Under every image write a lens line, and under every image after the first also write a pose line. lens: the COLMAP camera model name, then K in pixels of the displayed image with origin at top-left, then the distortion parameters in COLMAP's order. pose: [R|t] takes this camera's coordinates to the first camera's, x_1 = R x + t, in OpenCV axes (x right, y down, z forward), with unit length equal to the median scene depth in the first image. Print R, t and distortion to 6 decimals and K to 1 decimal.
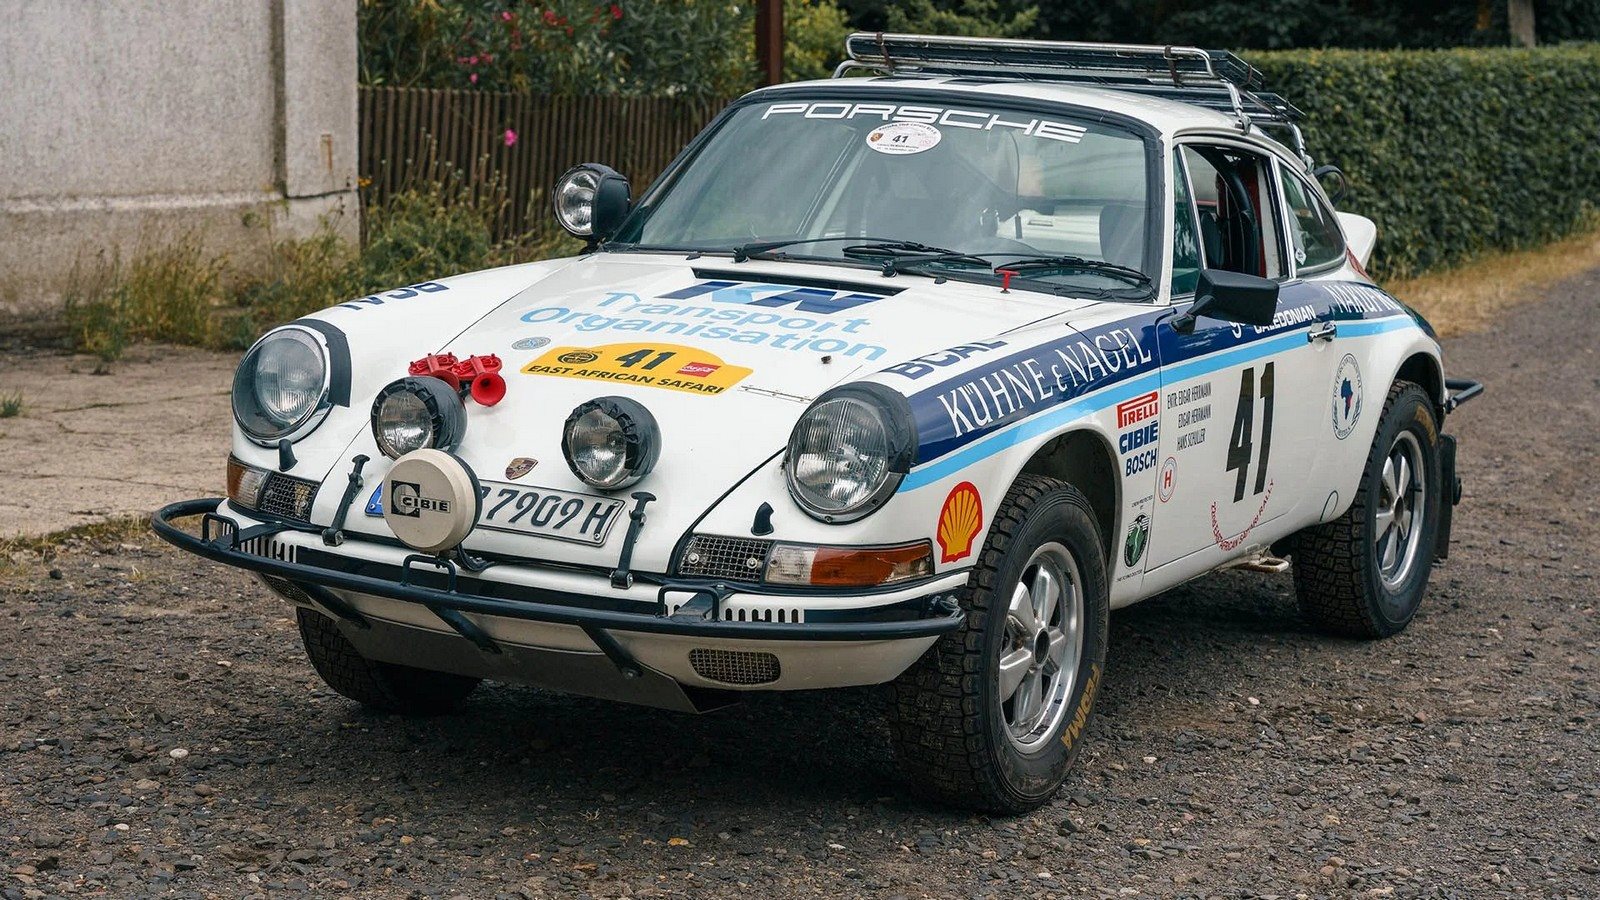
lens RADIAL K [[3143.7, 0, 798.8], [0, 3143.7, 420.6], [0, 0, 1]] dist [0.077654, 0.217290]
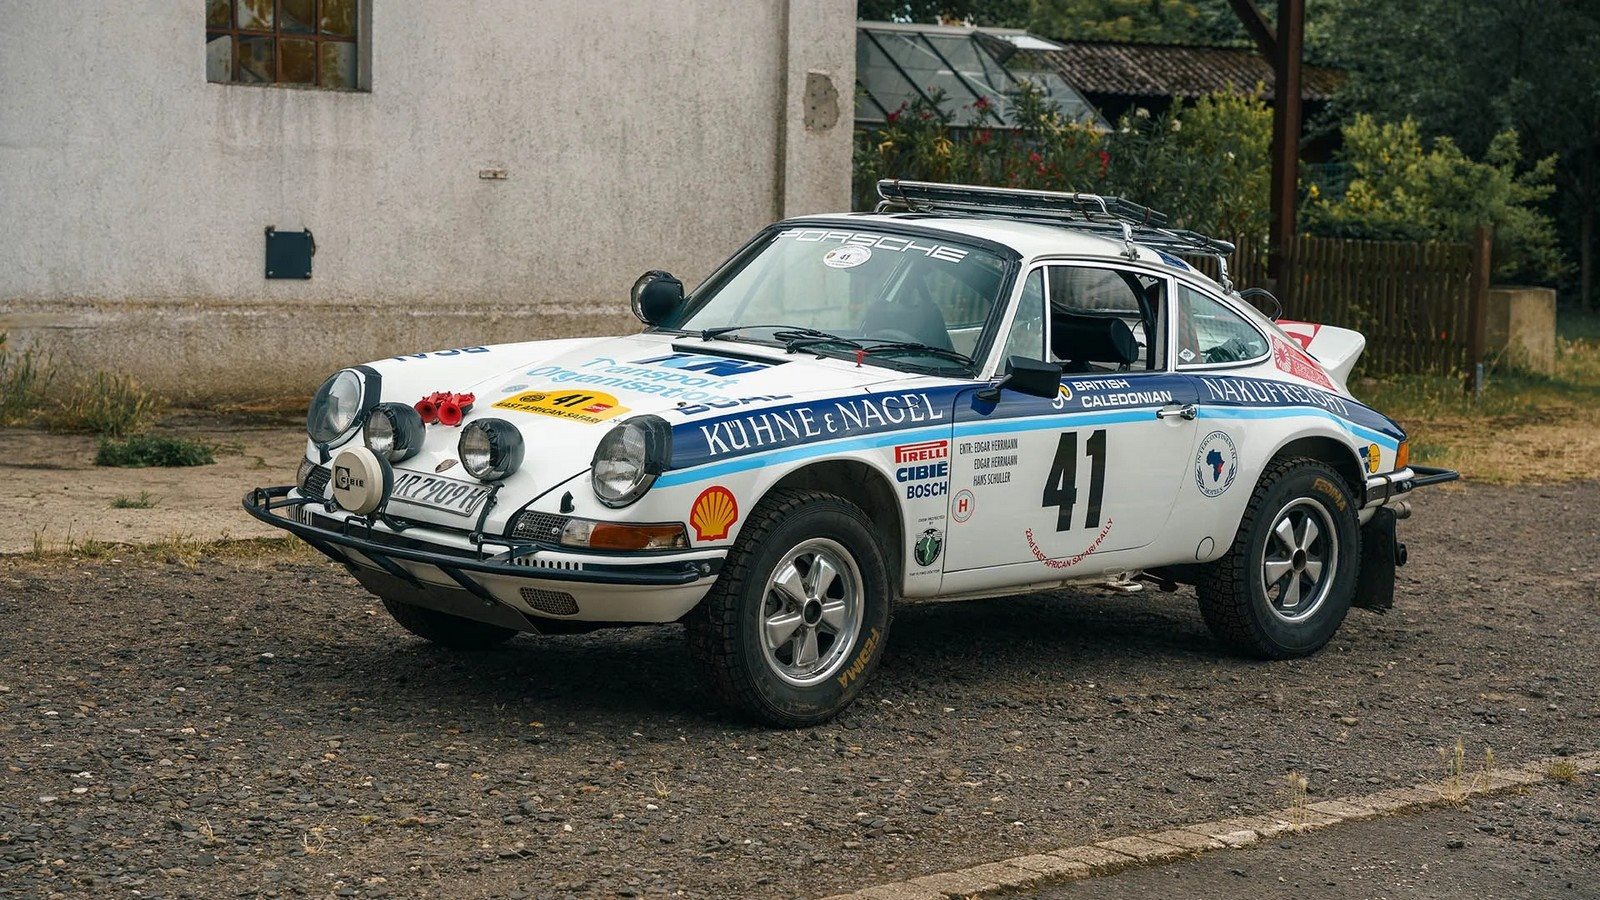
lens RADIAL K [[3081.9, 0, 800.0], [0, 3081.9, 450.0], [0, 0, 1]] dist [0.275248, 0.337293]
pose [[0.958383, 0.040445, -0.282607, 0.453020], [-0.050045, 0.998387, -0.026830, 0.035987], [0.281066, 0.039856, 0.958861, -0.333533]]
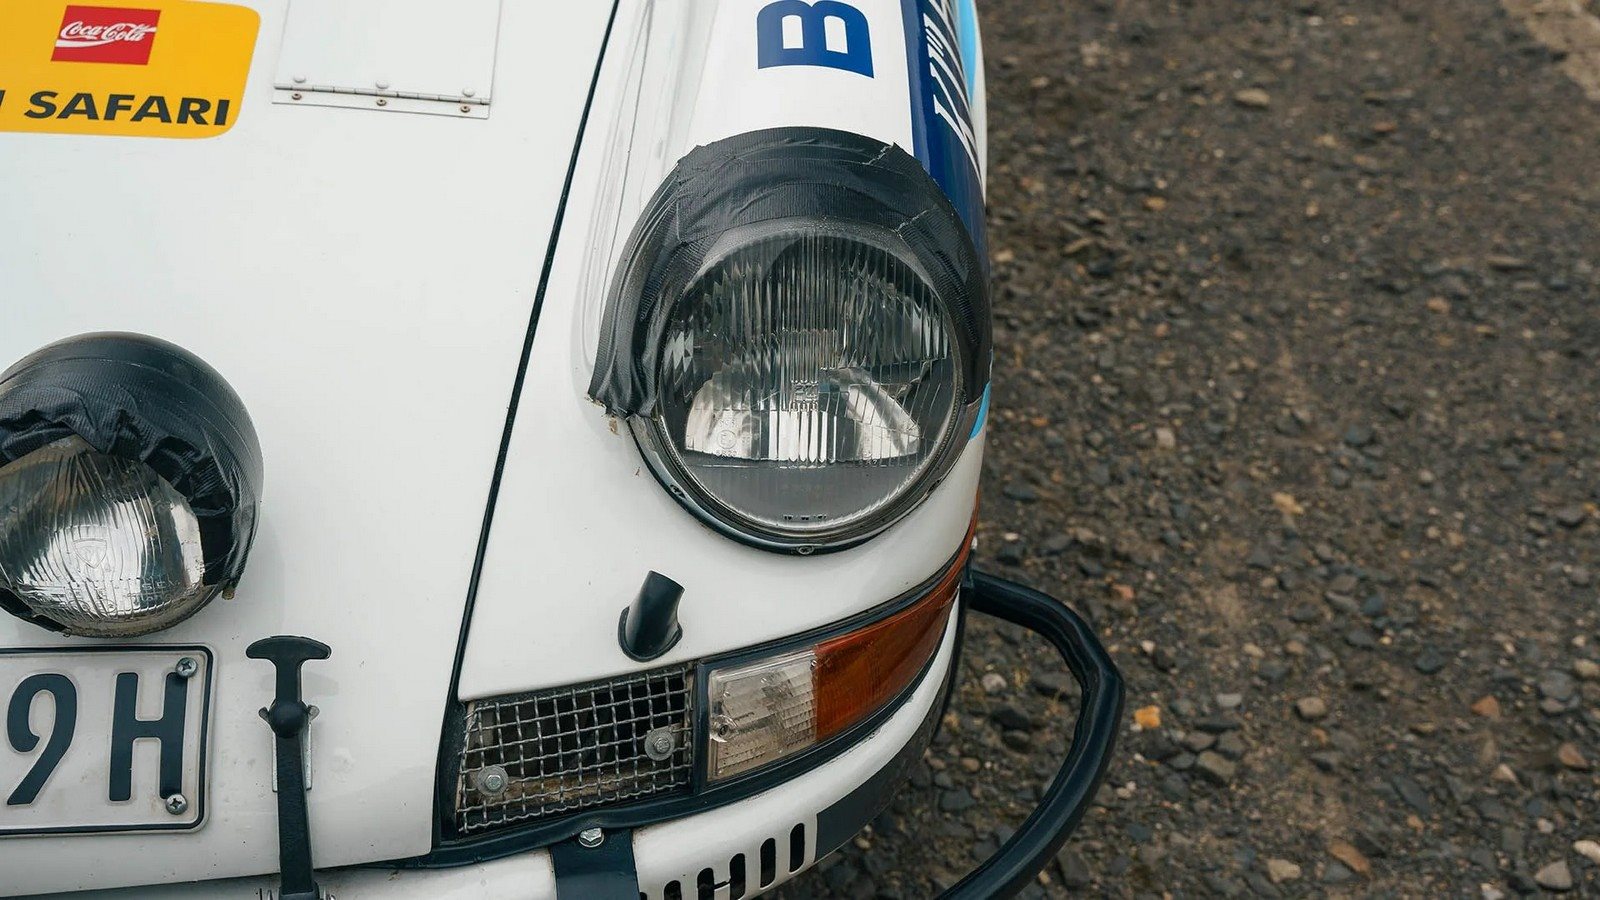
lens RADIAL K [[2072.6, 0, 800.0], [0, 2072.6, 450.0], [0, 0, 1]] dist [0.021501, 0.409875]
pose [[0.858431, -0.304056, 0.413093, -0.078283], [0.082954, 0.877056, 0.473172, -0.083224], [-0.506176, -0.371918, 0.778115, 0.730947]]
